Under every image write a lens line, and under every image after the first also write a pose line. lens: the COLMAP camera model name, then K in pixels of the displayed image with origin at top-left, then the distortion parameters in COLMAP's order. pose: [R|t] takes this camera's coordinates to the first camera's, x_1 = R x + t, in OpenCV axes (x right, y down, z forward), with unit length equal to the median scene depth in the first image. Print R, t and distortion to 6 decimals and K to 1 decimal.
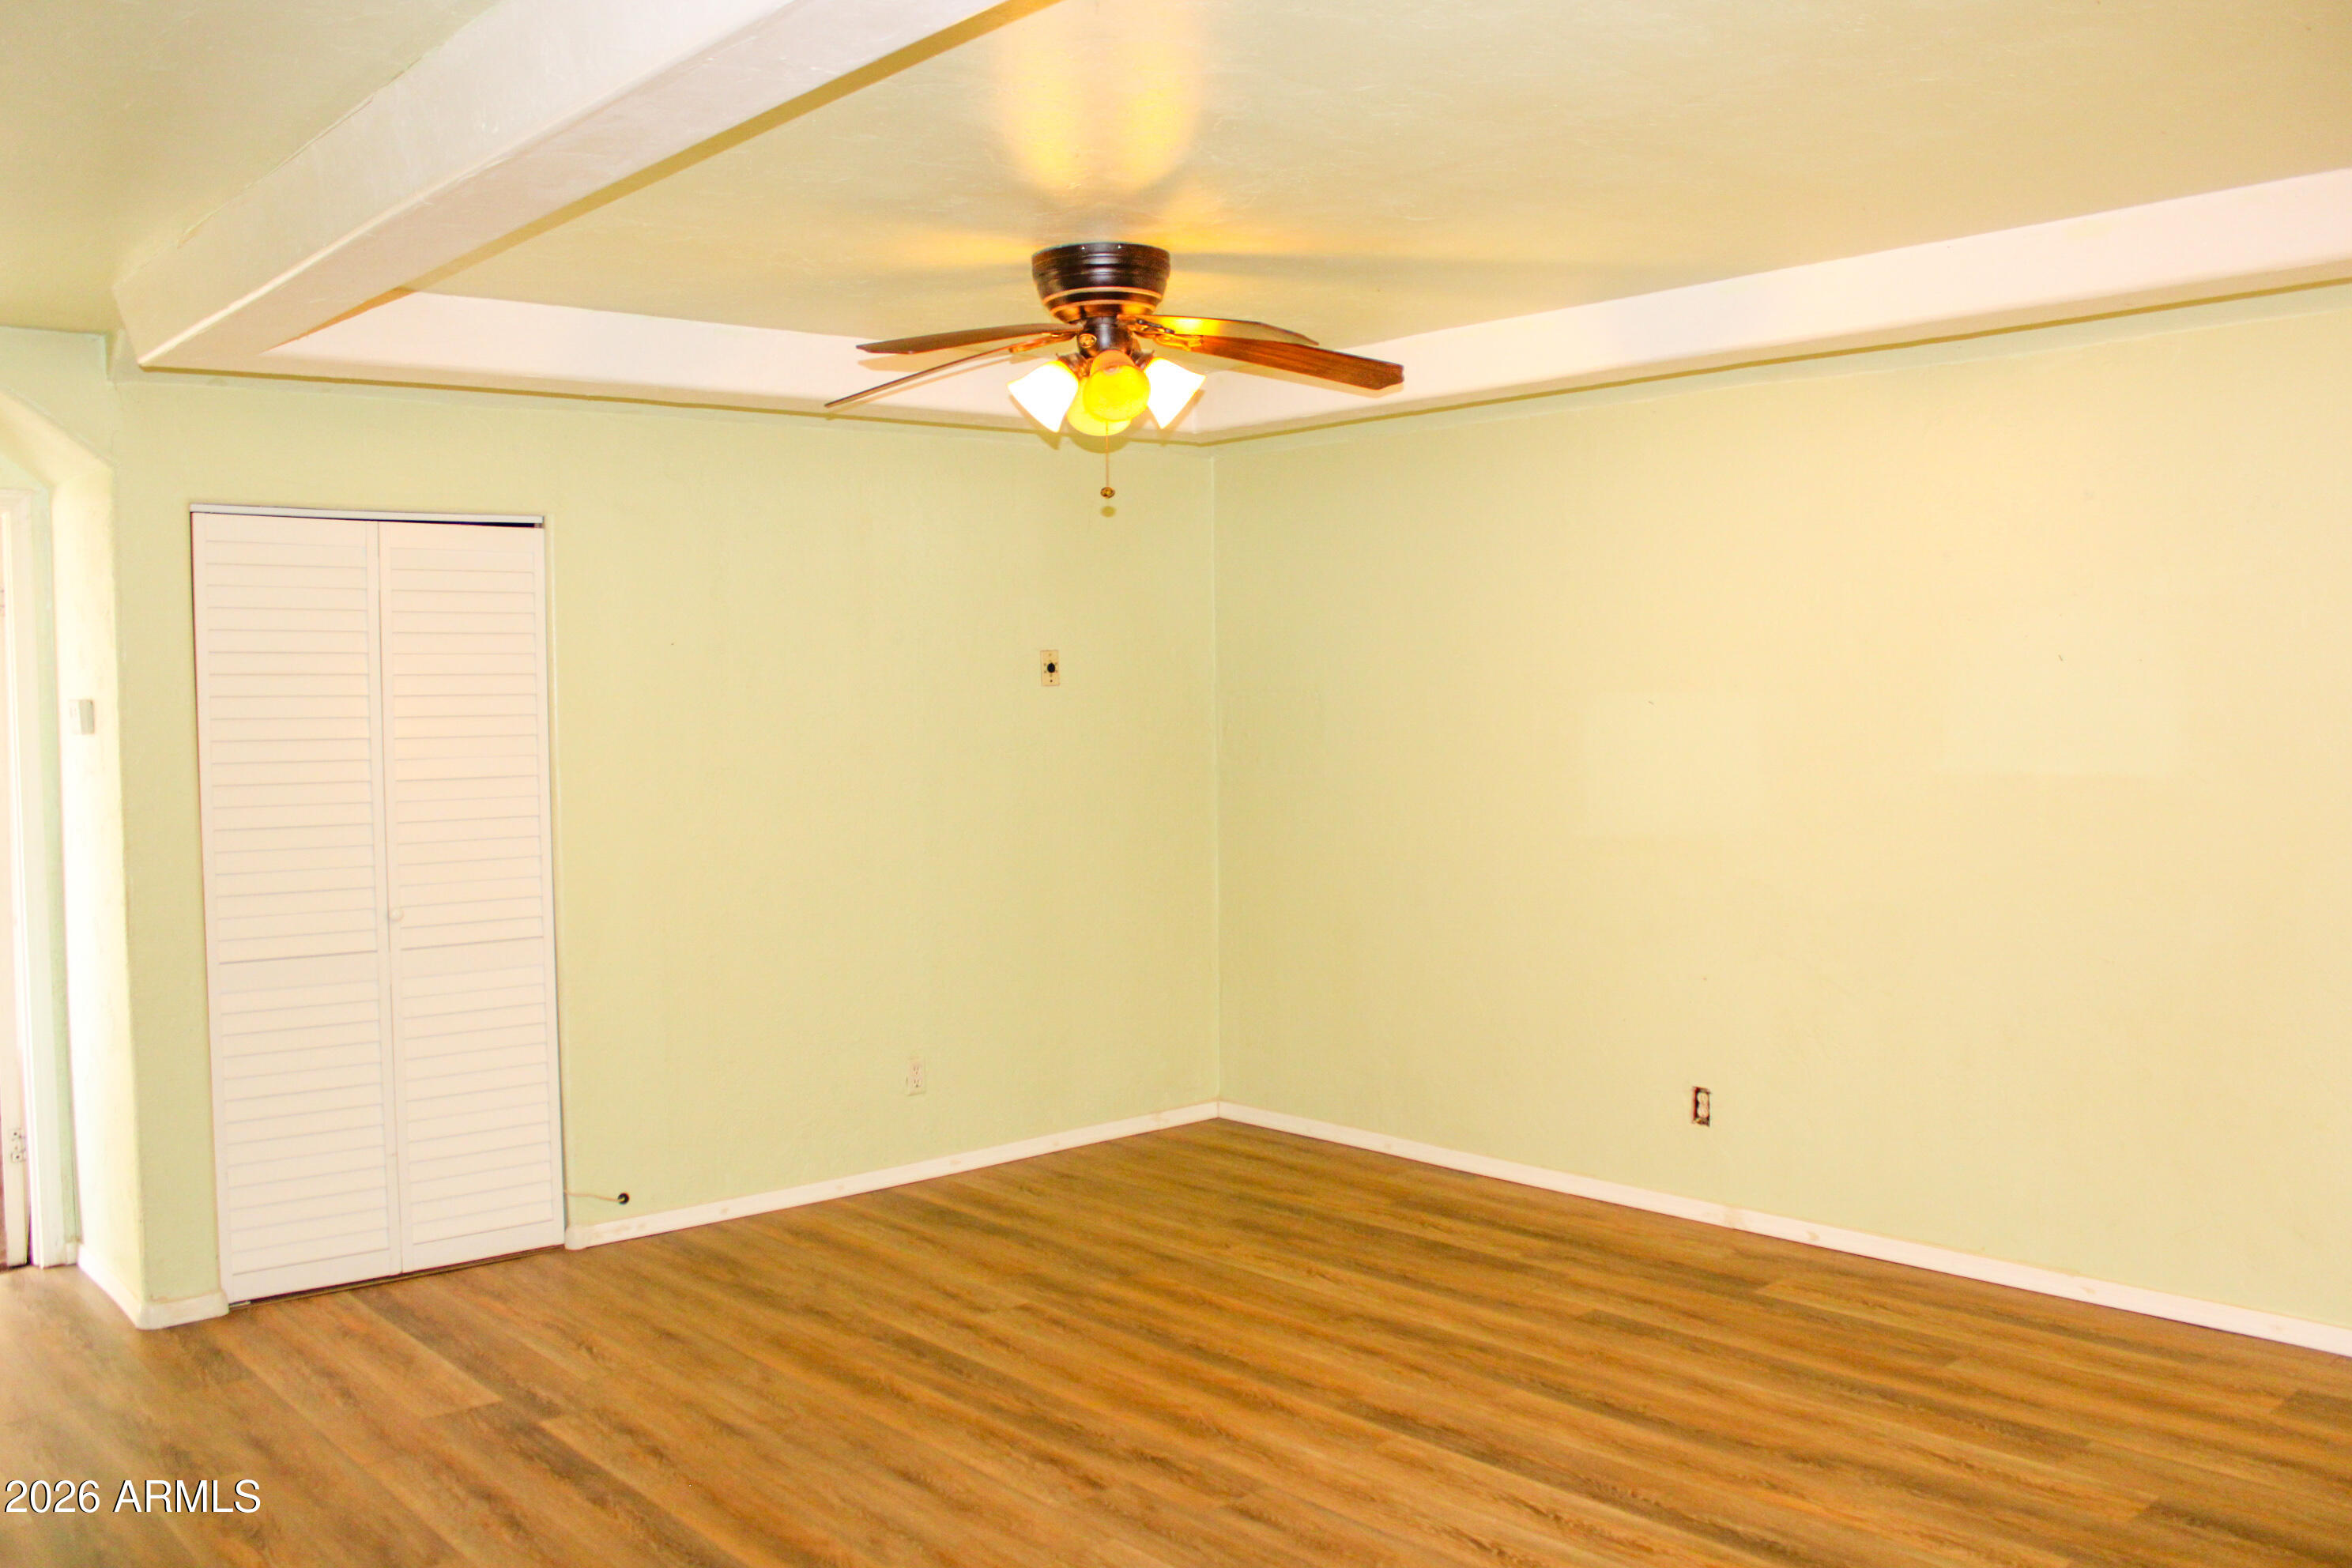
lens RADIAL K [[1988.3, 0, 1181.5], [0, 1988.3, 784.9], [0, 0, 1]] dist [-0.159424, 0.152164]
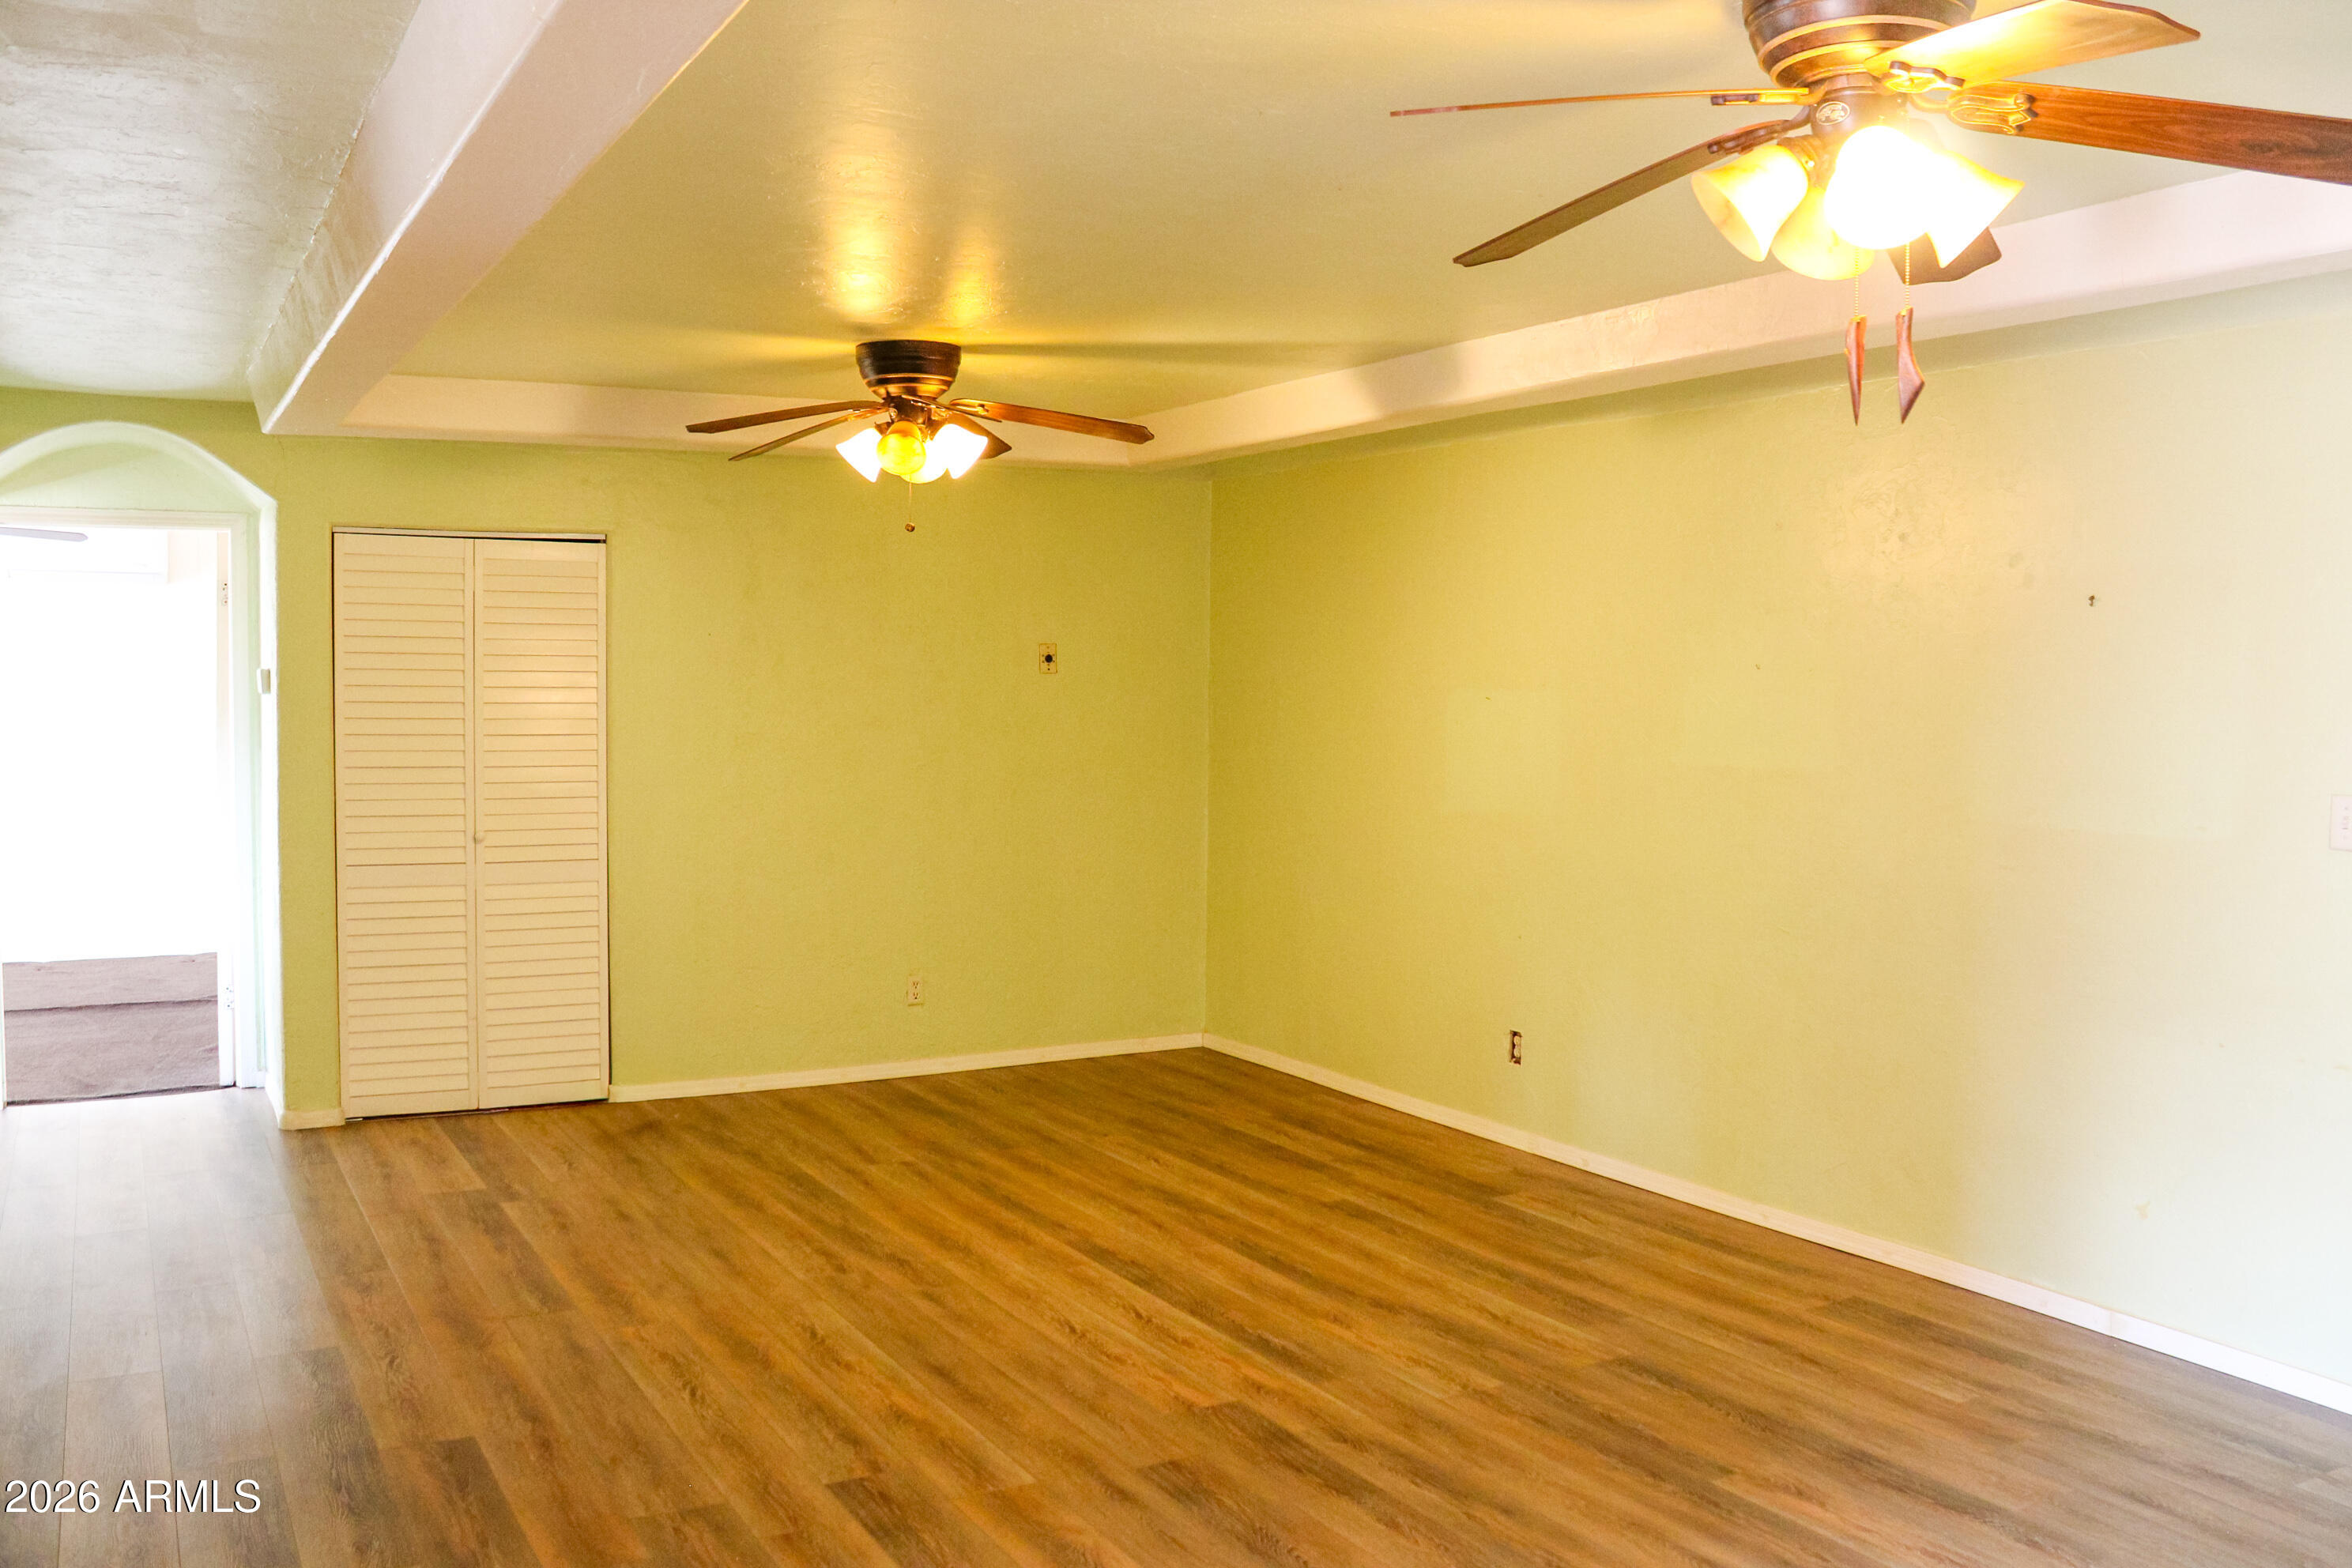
lens RADIAL K [[1988.3, 0, 1181.5], [0, 1988.3, 784.9], [0, 0, 1]] dist [-0.159424, 0.152164]
pose [[0.977340, 0.032774, -0.209121, 0.383662], [-0.031422, 0.999458, 0.009782, 0.004346], [0.209328, -0.002989, 0.977841, -0.225023]]
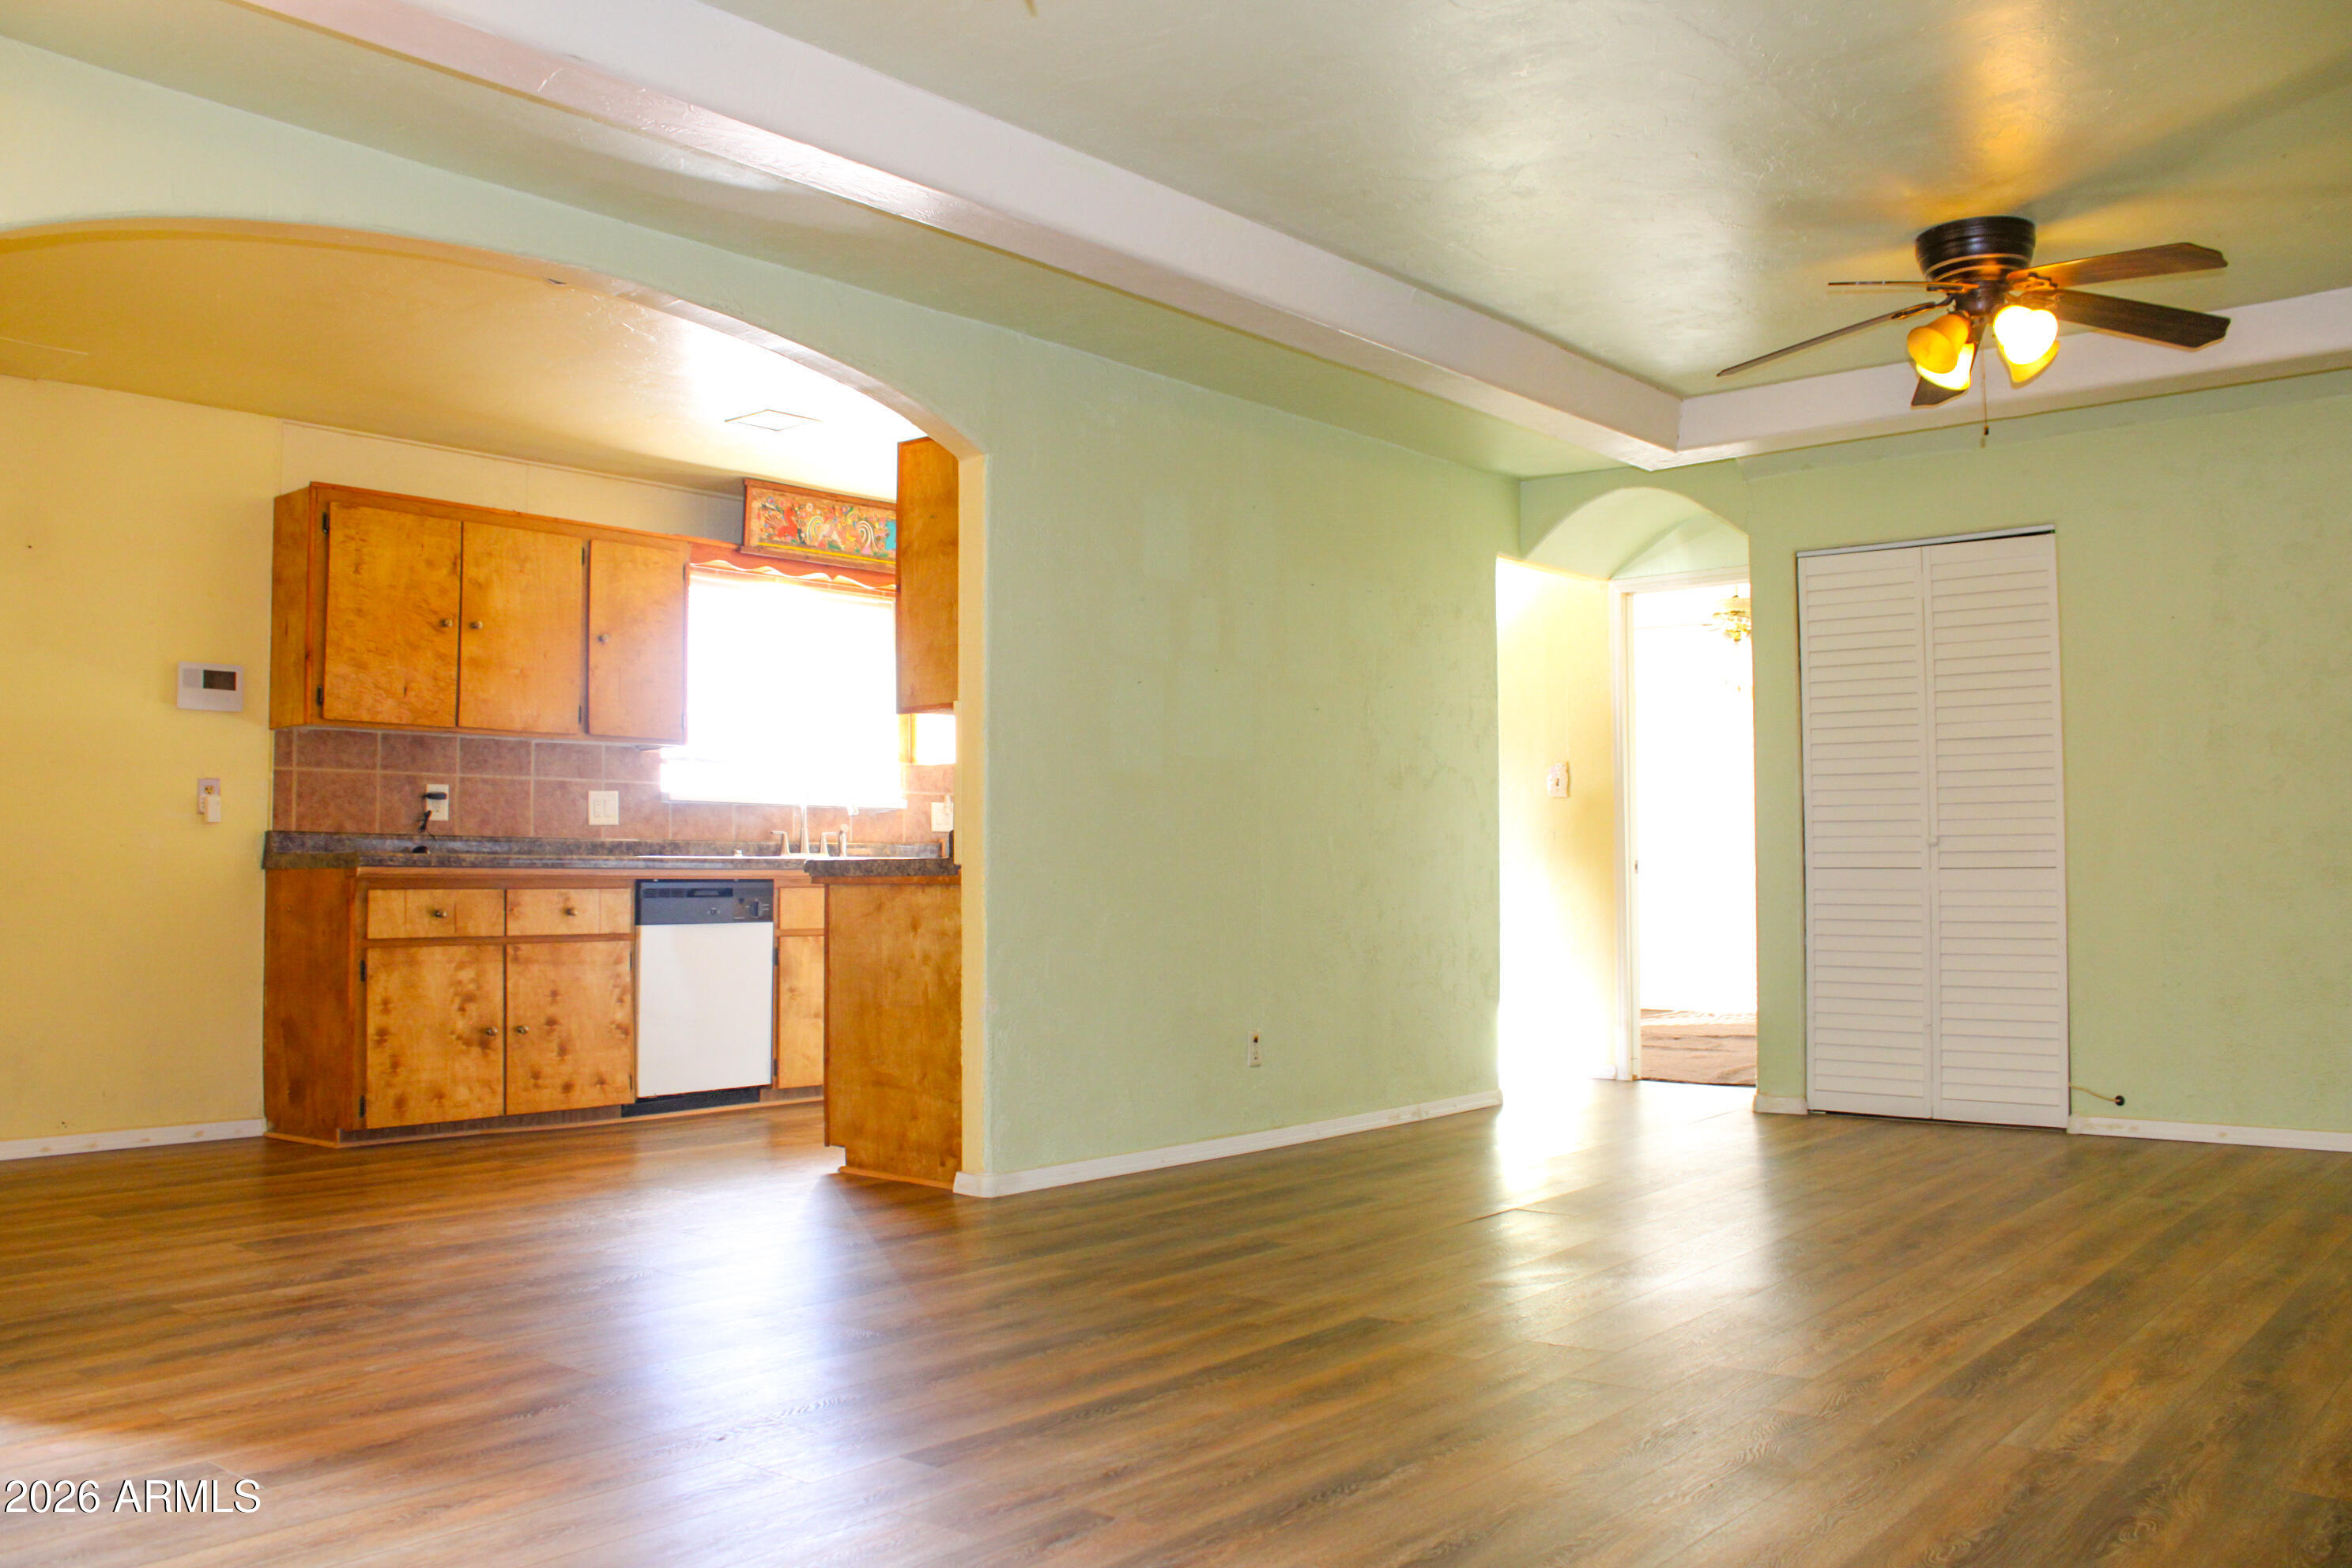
lens RADIAL K [[1988.3, 0, 1181.5], [0, 1988.3, 784.9], [0, 0, 1]] dist [-0.159424, 0.152164]
pose [[0.163455, -0.029192, -0.986119, 0.925419], [-0.047694, 0.998160, -0.037454, 0.116669], [0.985397, 0.053154, 0.161762, 0.321732]]
